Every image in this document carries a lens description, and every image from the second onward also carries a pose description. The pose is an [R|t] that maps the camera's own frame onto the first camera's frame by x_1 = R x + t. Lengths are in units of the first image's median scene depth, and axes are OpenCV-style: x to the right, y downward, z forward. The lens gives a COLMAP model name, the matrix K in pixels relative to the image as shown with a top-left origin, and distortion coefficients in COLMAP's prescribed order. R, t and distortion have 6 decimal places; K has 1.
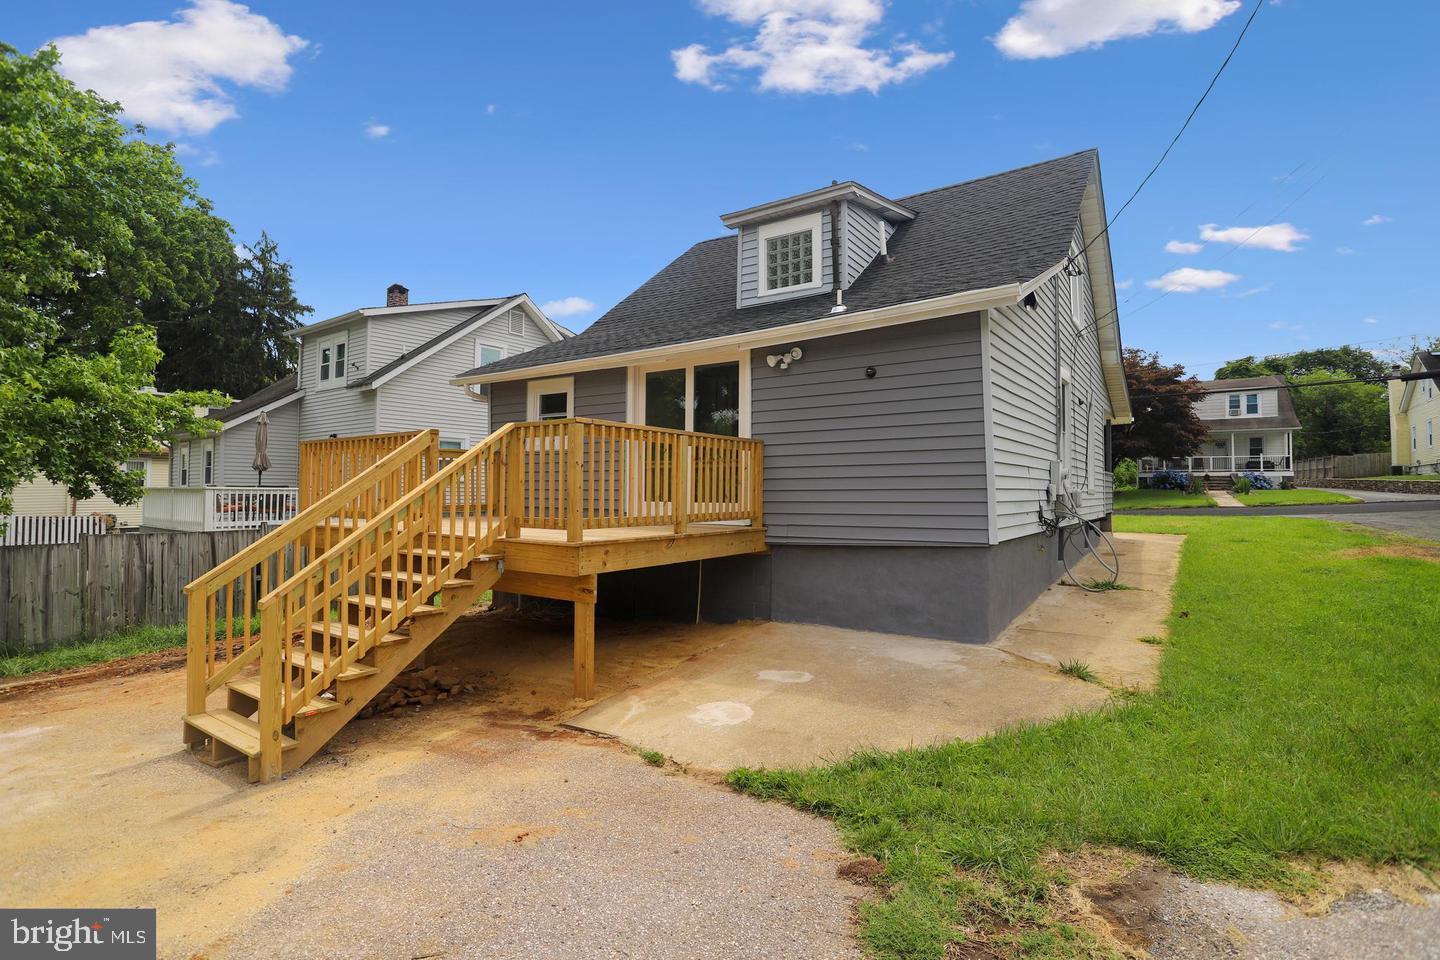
lens RADIAL K [[692.9, 0, 720.0], [0, 692.9, 480.0], [0, 0, 1]] dist [-0.028737, 0.000002]
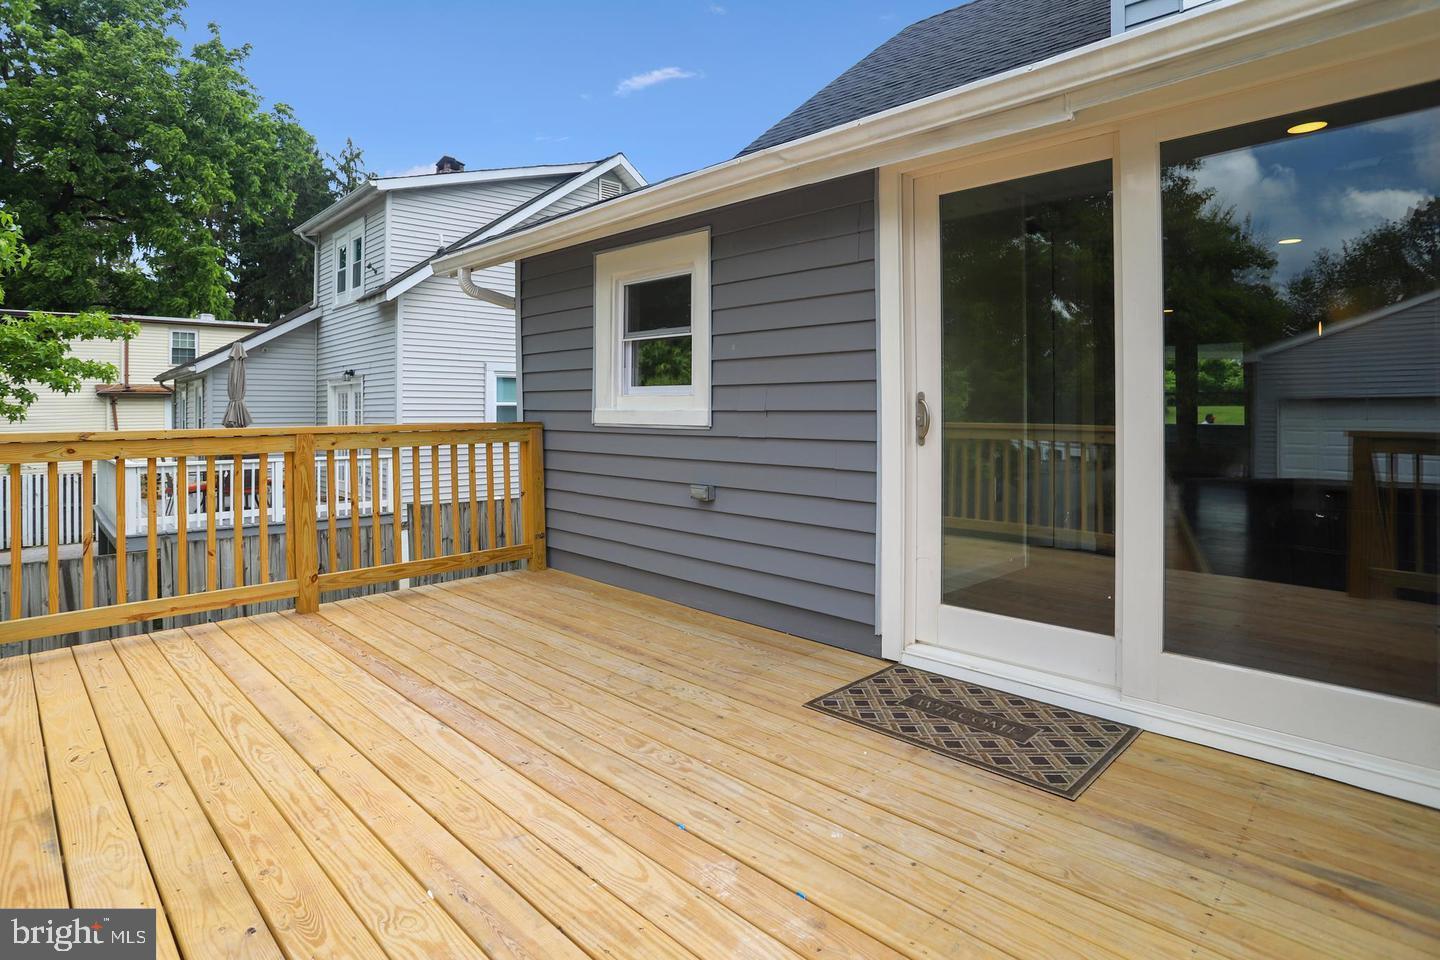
lens RADIAL K [[746.2, 0, 717.8], [0, 746.2, 410.1], [0, 0, 1]] dist [-0.076025, 0.000019]
pose [[0.985916, -0.007838, -0.167060, -0.079310], [0.010138, 0.999865, 0.012922, -0.032806], [0.166936, -0.014434, 0.985862, 0.342470]]
